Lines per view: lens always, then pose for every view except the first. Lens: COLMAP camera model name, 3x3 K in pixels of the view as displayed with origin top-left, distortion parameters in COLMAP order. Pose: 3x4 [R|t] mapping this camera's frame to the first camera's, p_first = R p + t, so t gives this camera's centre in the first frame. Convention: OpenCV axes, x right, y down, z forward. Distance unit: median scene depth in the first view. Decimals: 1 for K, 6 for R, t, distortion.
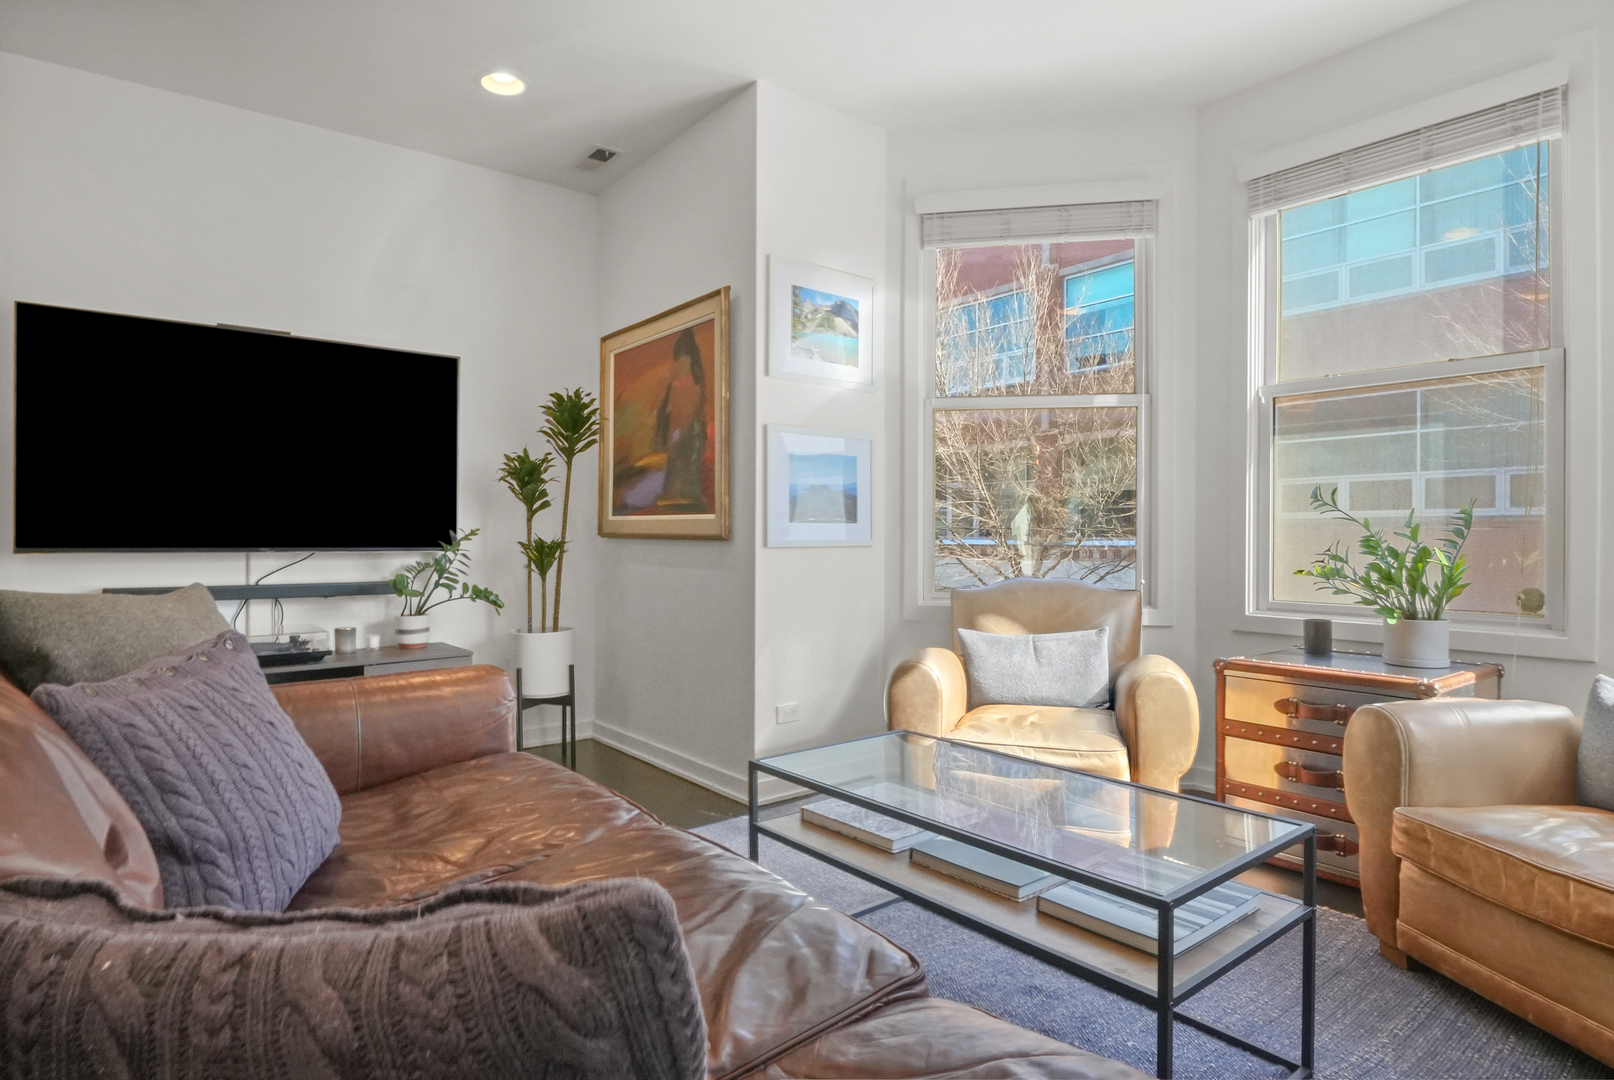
lens RADIAL K [[888.8, 0, 807.0], [0, 888.8, 540.0], [0, 0, 1]] dist [-0.014489, -0.001711]
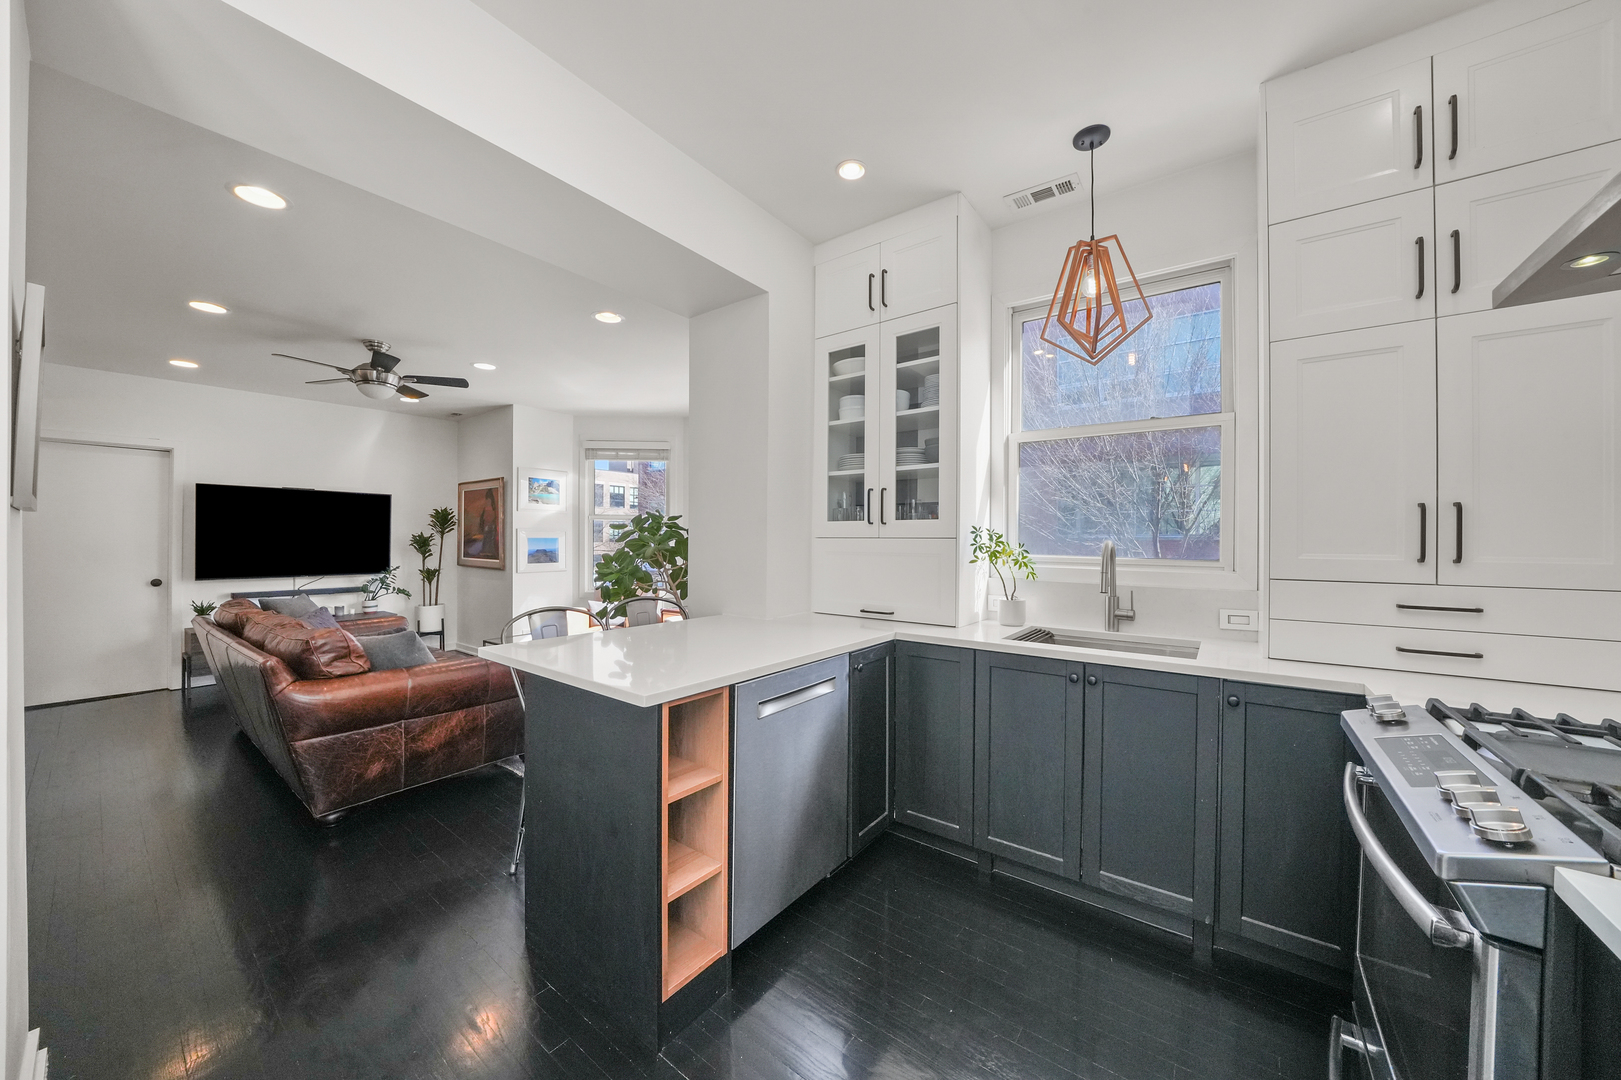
lens RADIAL K [[570.1, 0, 805.4], [0, 570.1, 540.8], [0, 0, 1]] dist [-0.014561, 0.000217]
pose [[0.969349, 0.001135, 0.245686, 0.393192], [-0.001106, 0.999999, -0.000253, -0.093602], [-0.245686, -0.000027, 0.969349, -0.941865]]
